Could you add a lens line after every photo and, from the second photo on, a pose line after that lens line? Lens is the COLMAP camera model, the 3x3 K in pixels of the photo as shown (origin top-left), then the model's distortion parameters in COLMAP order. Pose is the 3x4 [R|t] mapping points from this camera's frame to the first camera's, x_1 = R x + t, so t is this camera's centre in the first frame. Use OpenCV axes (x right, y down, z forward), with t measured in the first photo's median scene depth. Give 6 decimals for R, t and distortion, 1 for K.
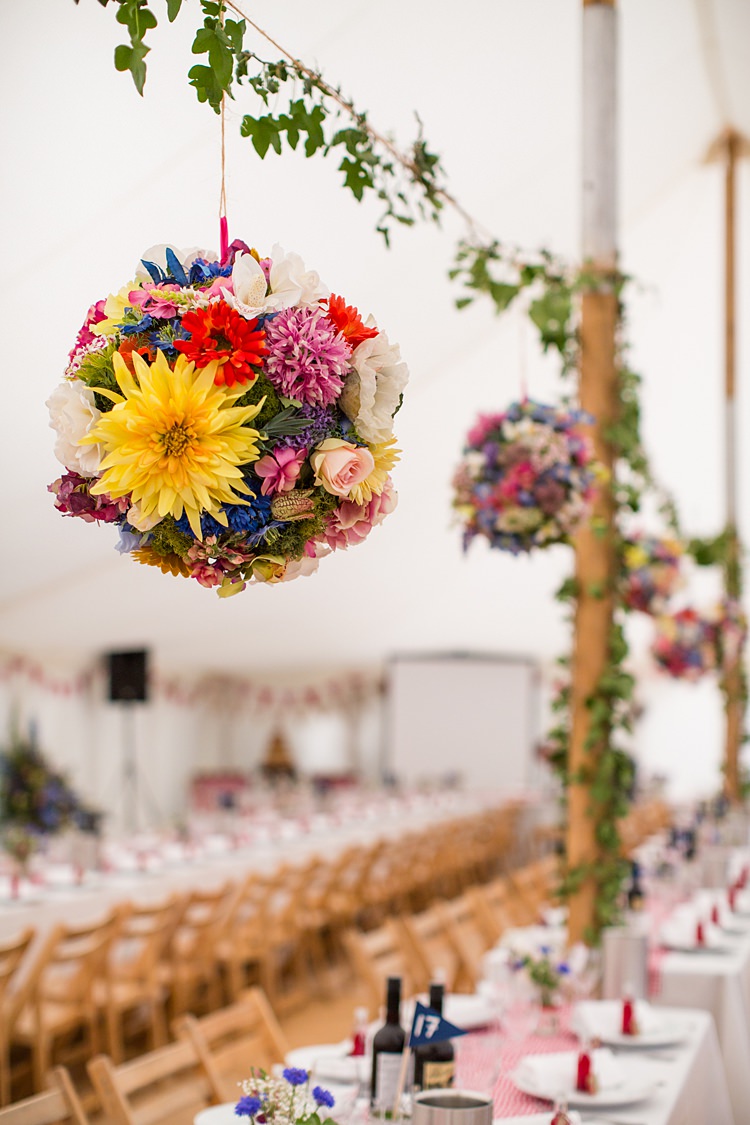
lens RADIAL K [[1682.8, 0, 376.6], [0, 1682.8, 487.8], [0, 0, 1]] dist [-0.325517, 1.607291]
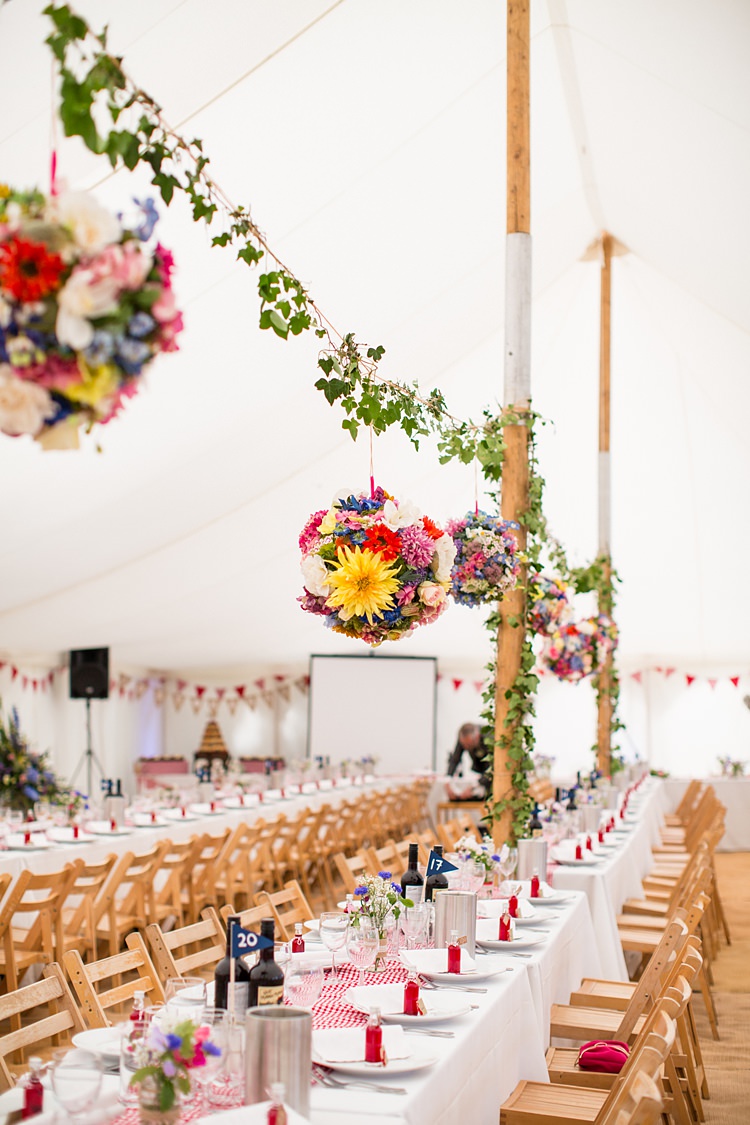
lens RADIAL K [[1682.8, 0, 376.6], [0, 1682.8, 487.8], [0, 0, 1]] dist [-0.325517, 1.607291]
pose [[0.997481, 0.007997, 0.070476, -0.131912], [-0.008245, 0.999961, 0.003219, -0.083765], [-0.070448, -0.003792, 0.997508, -0.669228]]
